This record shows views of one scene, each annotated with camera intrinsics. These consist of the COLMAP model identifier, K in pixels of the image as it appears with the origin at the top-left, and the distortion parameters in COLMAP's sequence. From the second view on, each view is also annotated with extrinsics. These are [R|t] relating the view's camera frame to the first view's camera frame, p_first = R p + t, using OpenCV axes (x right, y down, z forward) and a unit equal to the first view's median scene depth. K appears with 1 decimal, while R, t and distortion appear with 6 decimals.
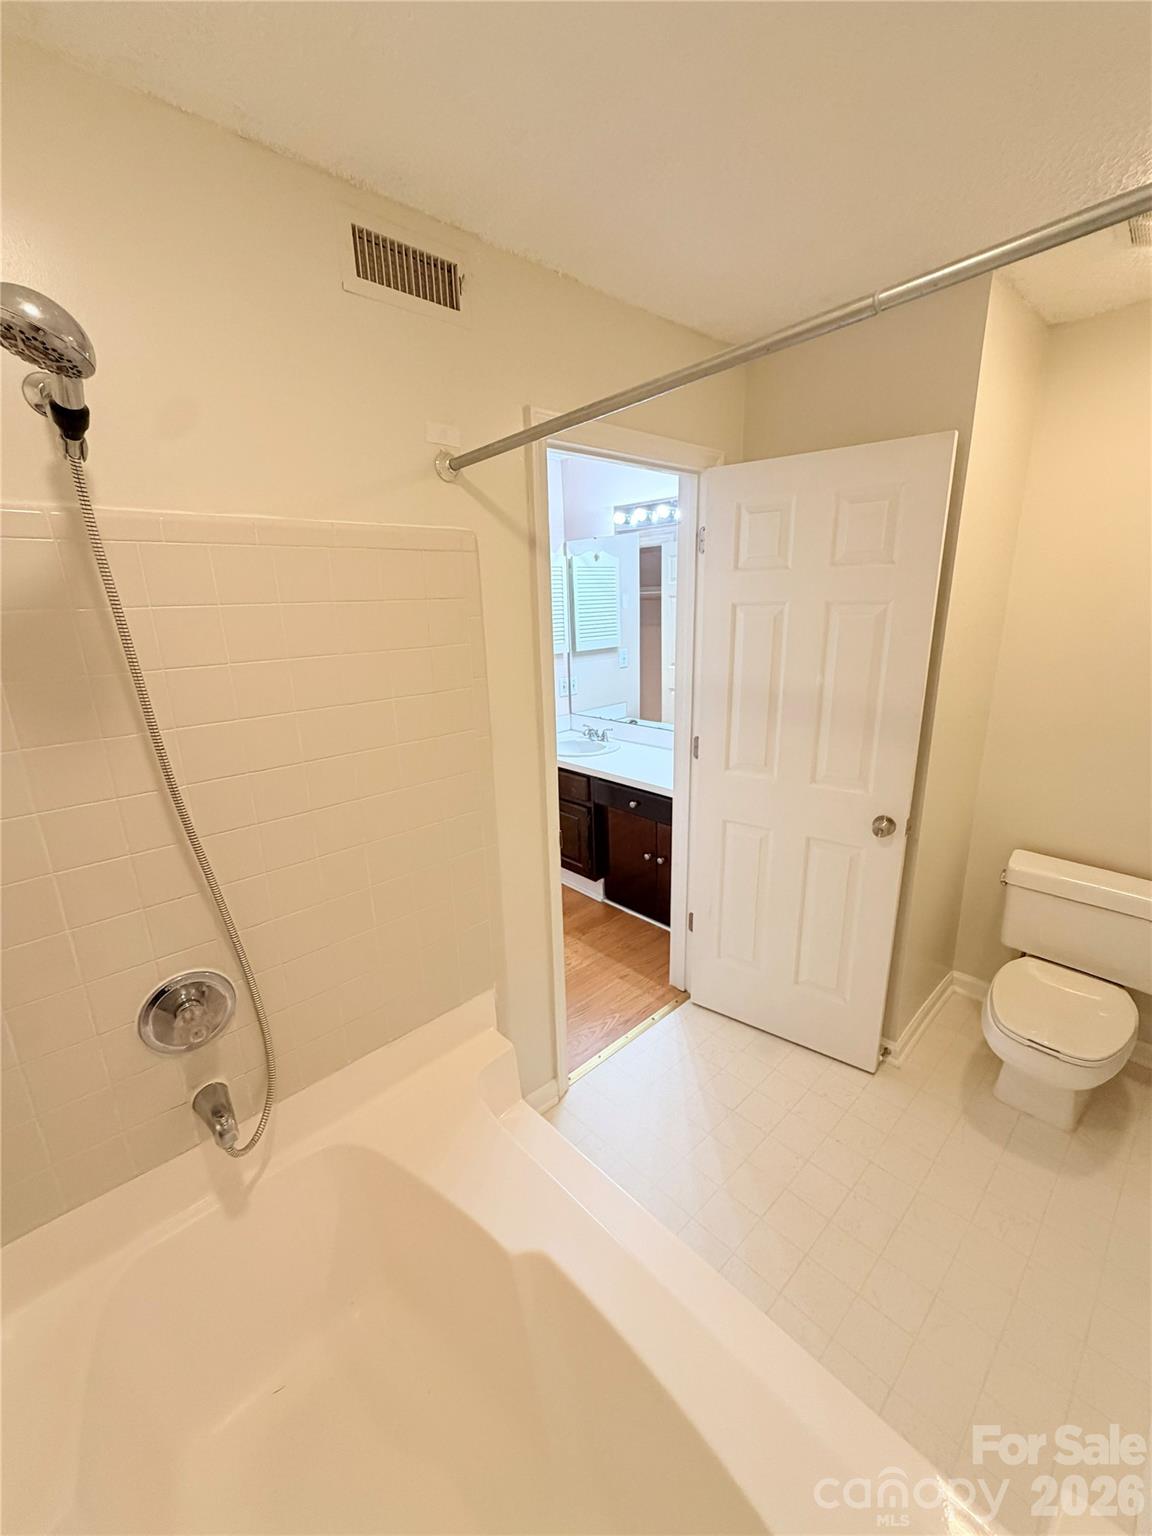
lens RADIAL K [[616.0, 0, 573.1], [0, 616.0, 764.4], [0, 0, 1]] dist [-0.000253, -0.000289]
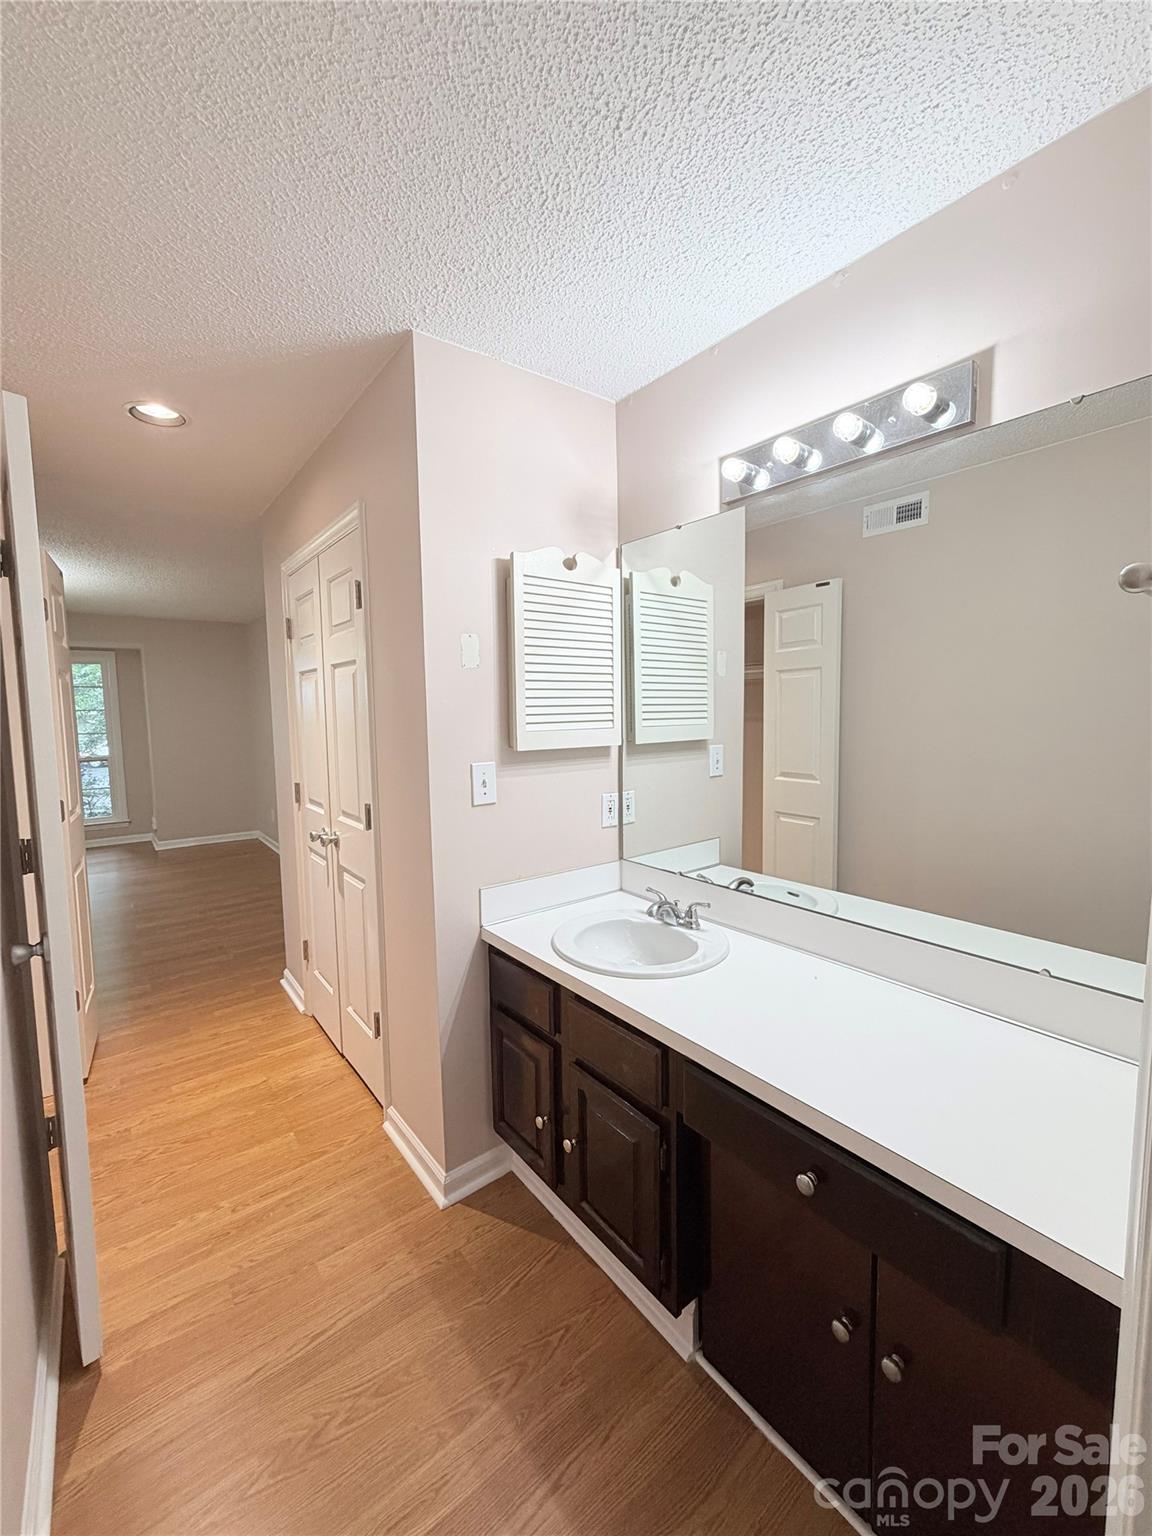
lens RADIAL K [[620.4, 0, 576.0], [0, 620.4, 768.0], [0, 0, 1]] dist [0.000203, 0.000217]
pose [[0.996480, 0.023930, -0.080347, -0.002233], [-0.038218, 0.982682, -0.181314, -0.068132], [0.074617, 0.183747, 0.980137, 0.499527]]
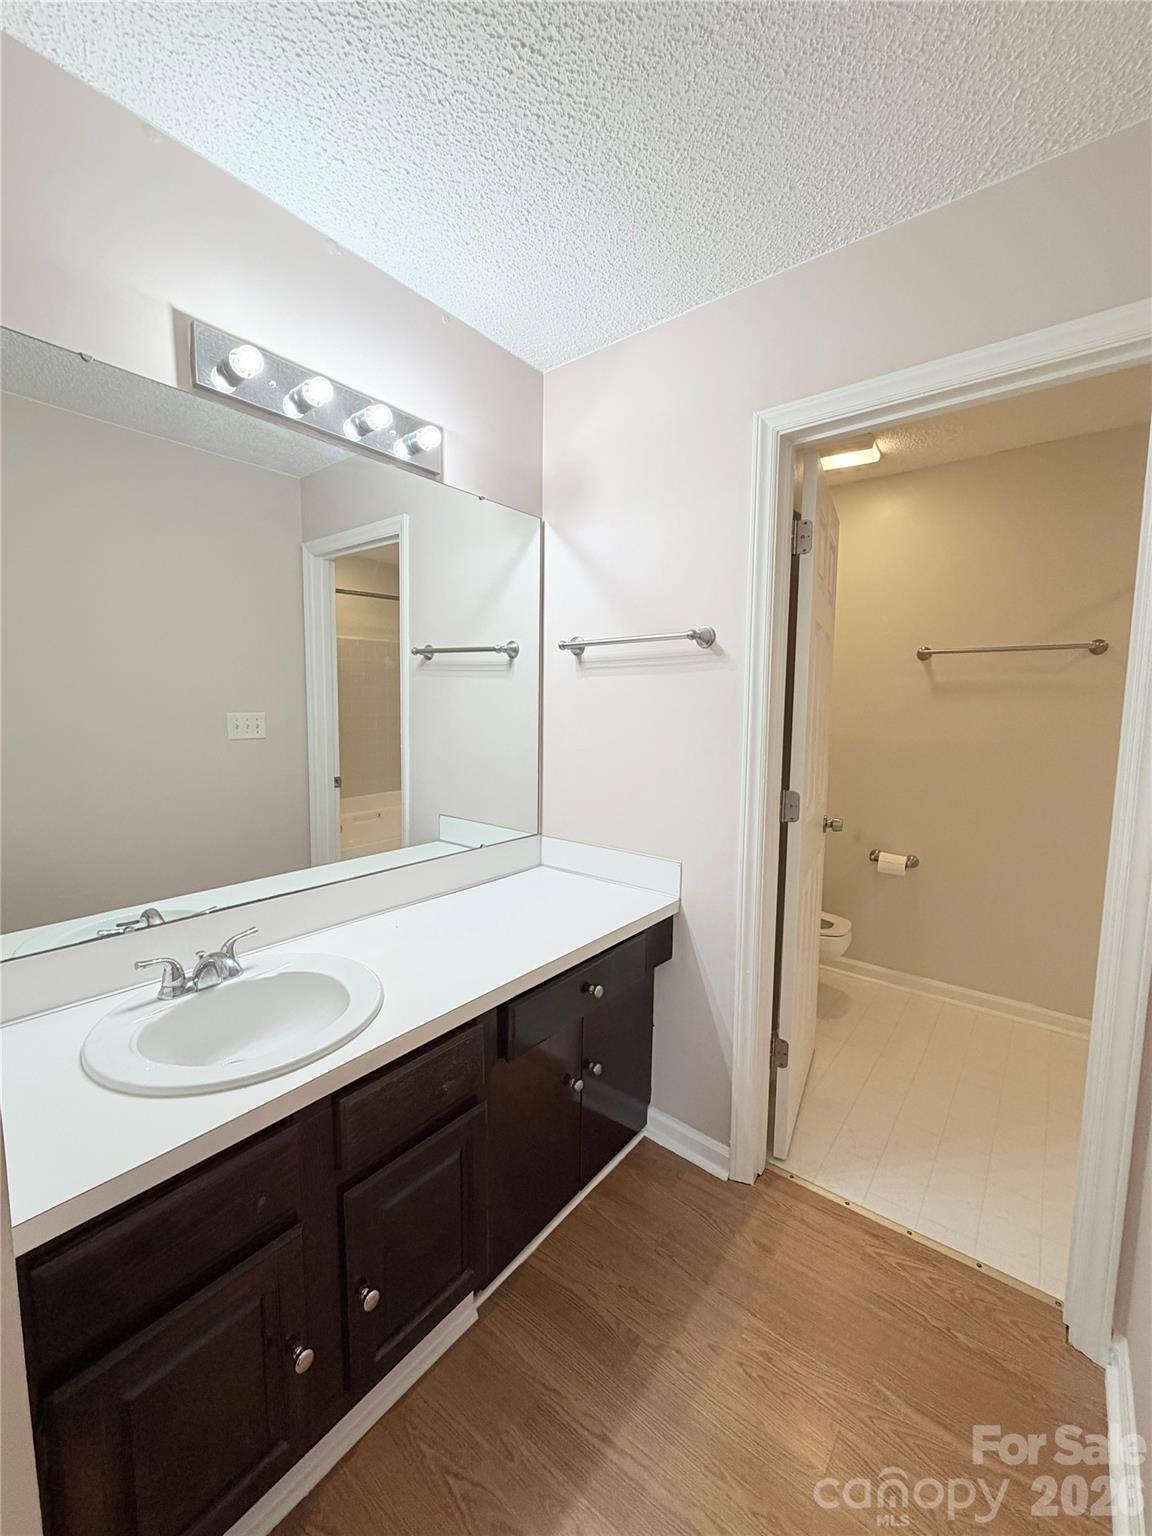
lens RADIAL K [[616.0, 0, 573.1], [0, 616.0, 764.4], [0, 0, 1]] dist [-0.000253, -0.000289]
pose [[-0.151180, -0.078966, 0.985347, -0.327275], [0.262408, 0.957835, 0.117022, -0.144190], [-0.953041, 0.276254, -0.124084, 0.851562]]
